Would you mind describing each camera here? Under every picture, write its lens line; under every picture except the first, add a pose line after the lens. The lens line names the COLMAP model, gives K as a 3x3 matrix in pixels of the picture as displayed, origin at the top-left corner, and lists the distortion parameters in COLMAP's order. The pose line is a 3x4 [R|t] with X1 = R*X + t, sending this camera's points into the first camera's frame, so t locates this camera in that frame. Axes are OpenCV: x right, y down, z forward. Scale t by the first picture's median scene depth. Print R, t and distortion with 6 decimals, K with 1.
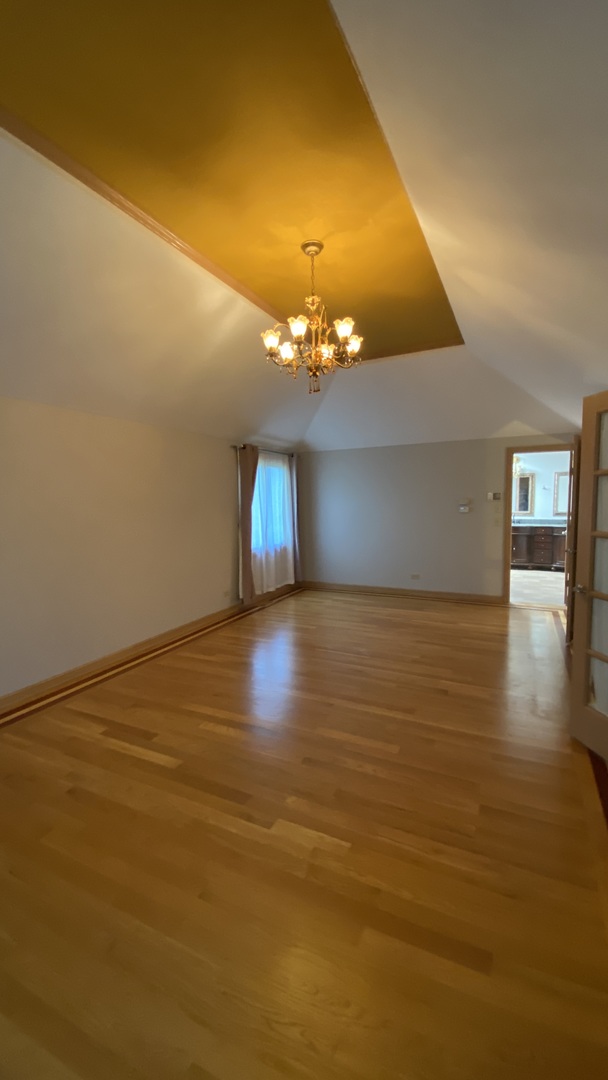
lens RADIAL K [[435.8, 0, 298.3], [0, 435.8, 534.3], [0, 0, 1]] dist [0.057792, -0.051101]
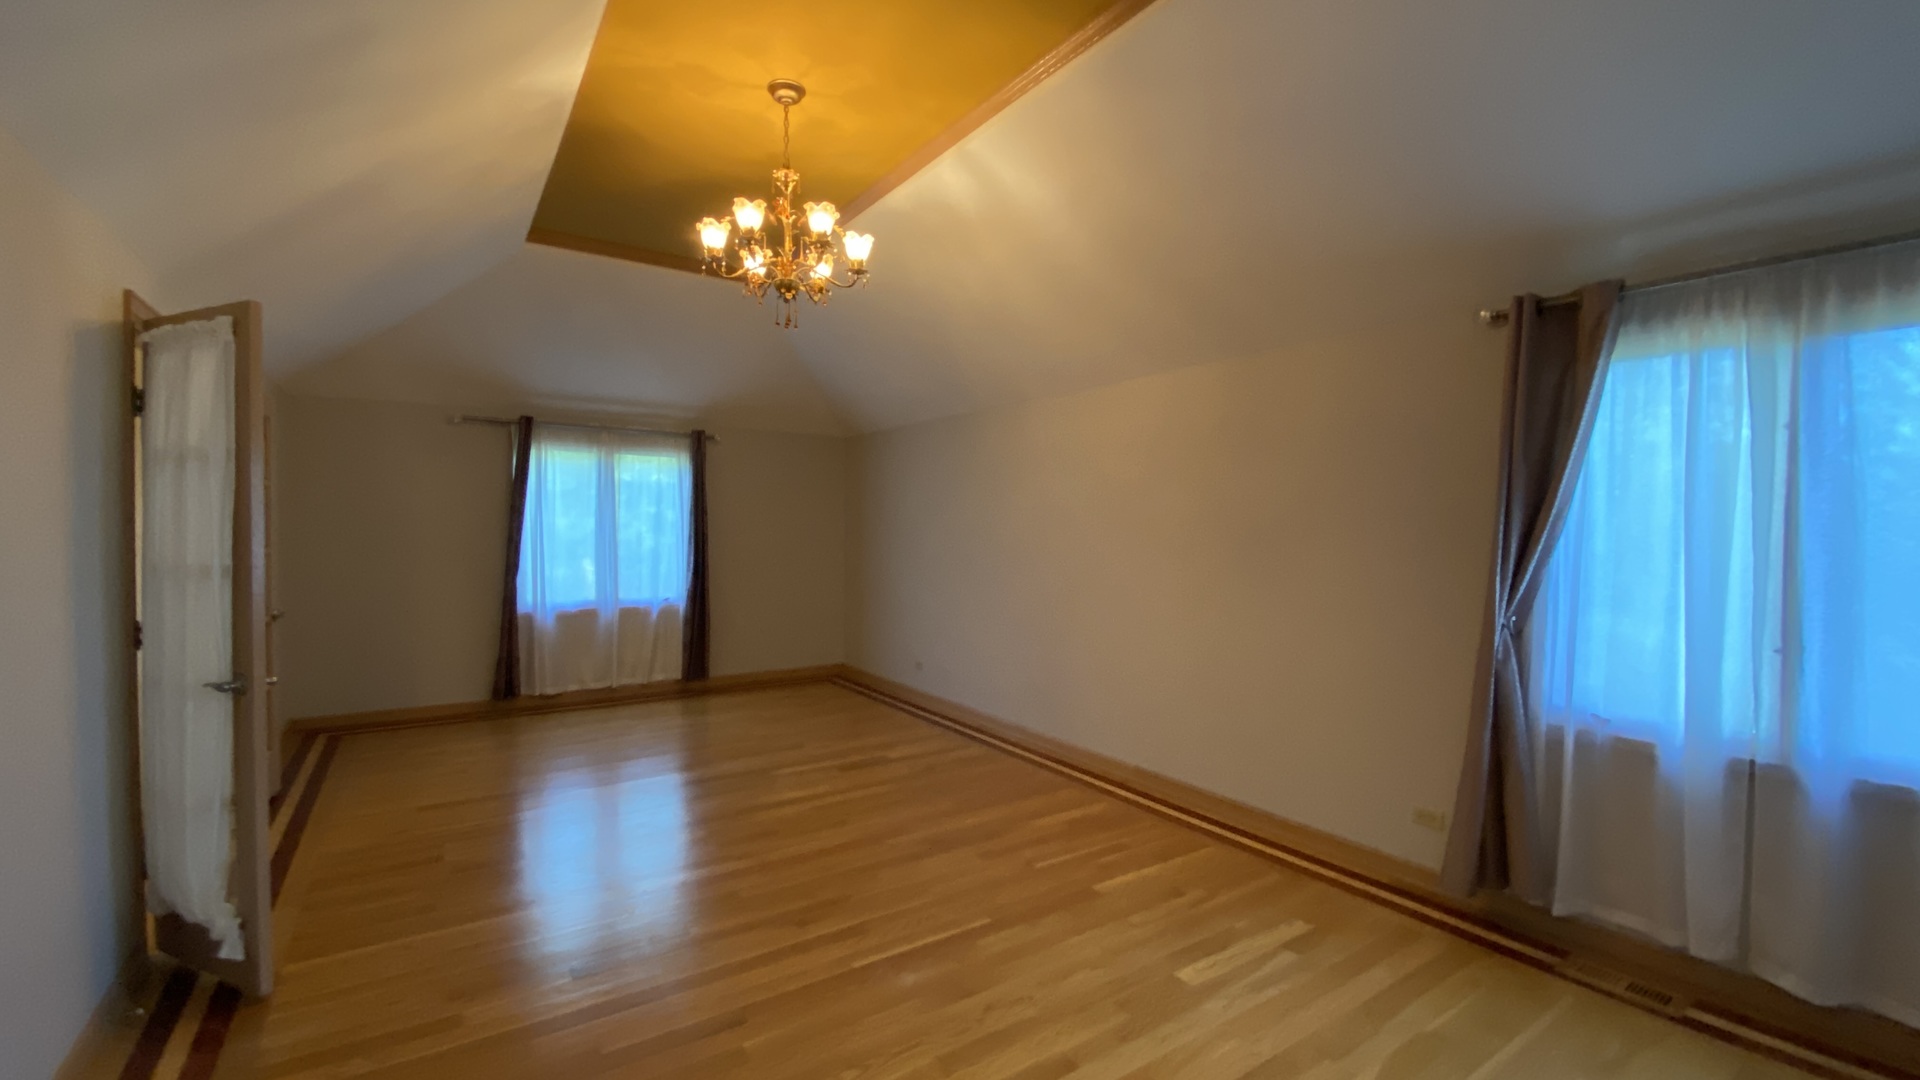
lens RADIAL K [[774.8, 0, 957.1], [0, 774.8, 541.9], [0, 0, 1]] dist [0.057792, -0.051101]
pose [[-0.496832, 0.031108, -0.867289, 0.708389], [-0.064781, 0.995240, 0.072807, -0.112863], [0.865425, 0.092357, -0.492452, 1.471805]]
